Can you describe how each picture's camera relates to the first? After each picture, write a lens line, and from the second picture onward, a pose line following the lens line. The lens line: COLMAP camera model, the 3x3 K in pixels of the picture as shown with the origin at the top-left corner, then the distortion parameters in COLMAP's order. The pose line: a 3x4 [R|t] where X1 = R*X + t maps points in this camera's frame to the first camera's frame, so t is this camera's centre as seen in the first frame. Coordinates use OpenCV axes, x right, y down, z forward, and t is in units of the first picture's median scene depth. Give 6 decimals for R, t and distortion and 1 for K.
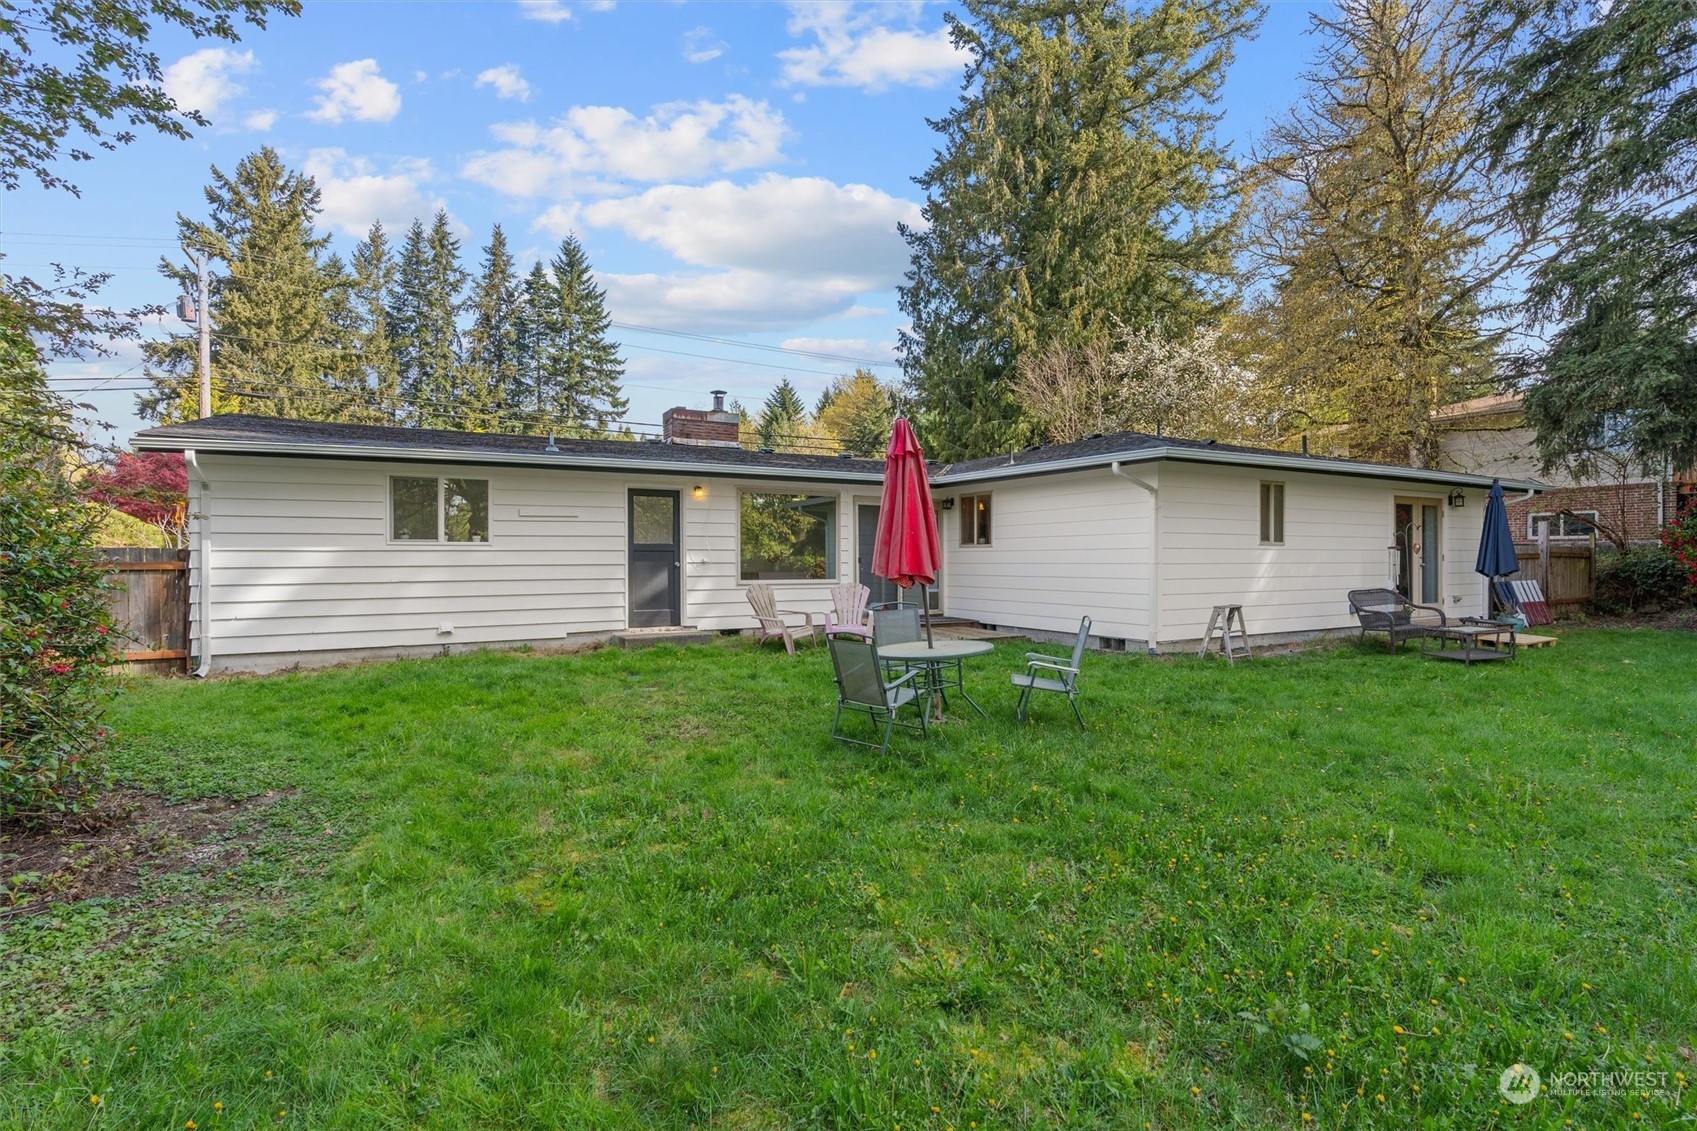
lens RADIAL K [[827.7, 0, 853.0], [0, 827.7, 558.9], [0, 0, 1]] dist [0.010295, 0.001548]
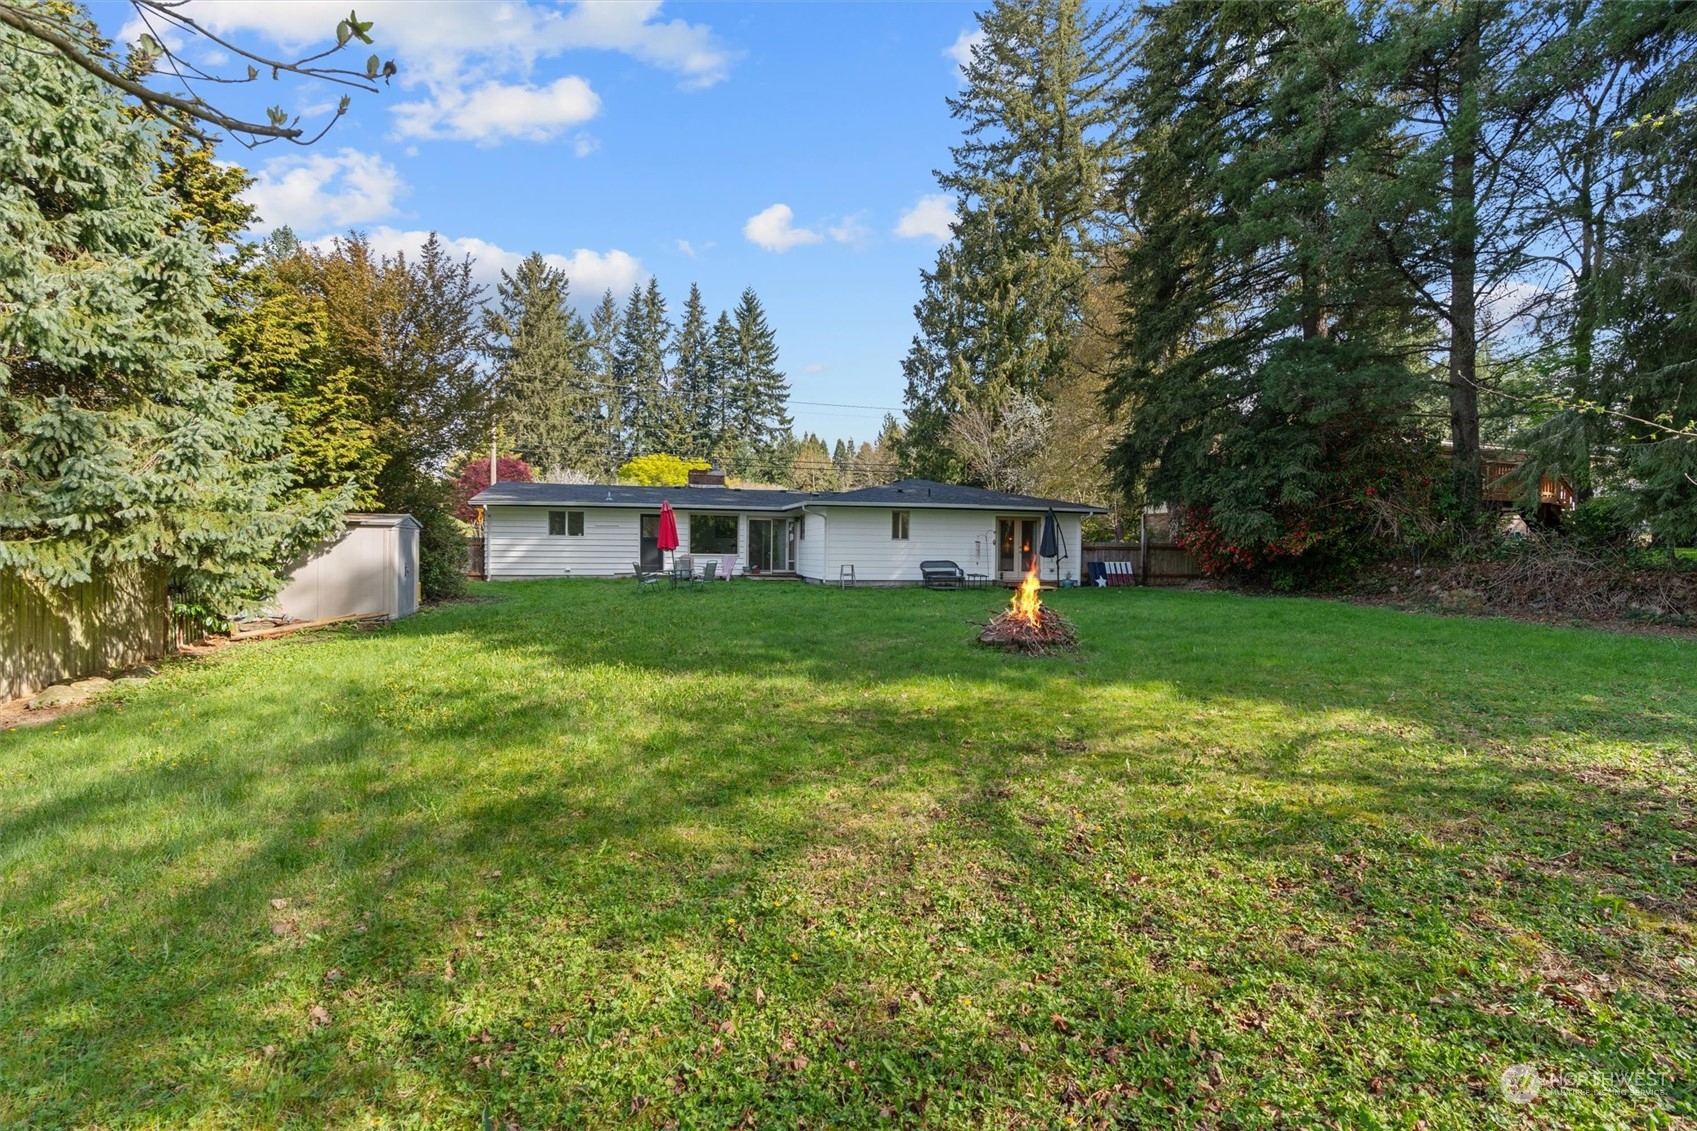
lens RADIAL K [[827.7, 0, 843.0], [0, 827.7, 566.3], [0, 0, 1]] dist [0.010295, 0.001548]
pose [[0.964548, 0.019649, -0.263175, 0.134156], [-0.015303, 0.999711, 0.018555, 0.001592], [0.263463, -0.013870, 0.964570, -0.167324]]
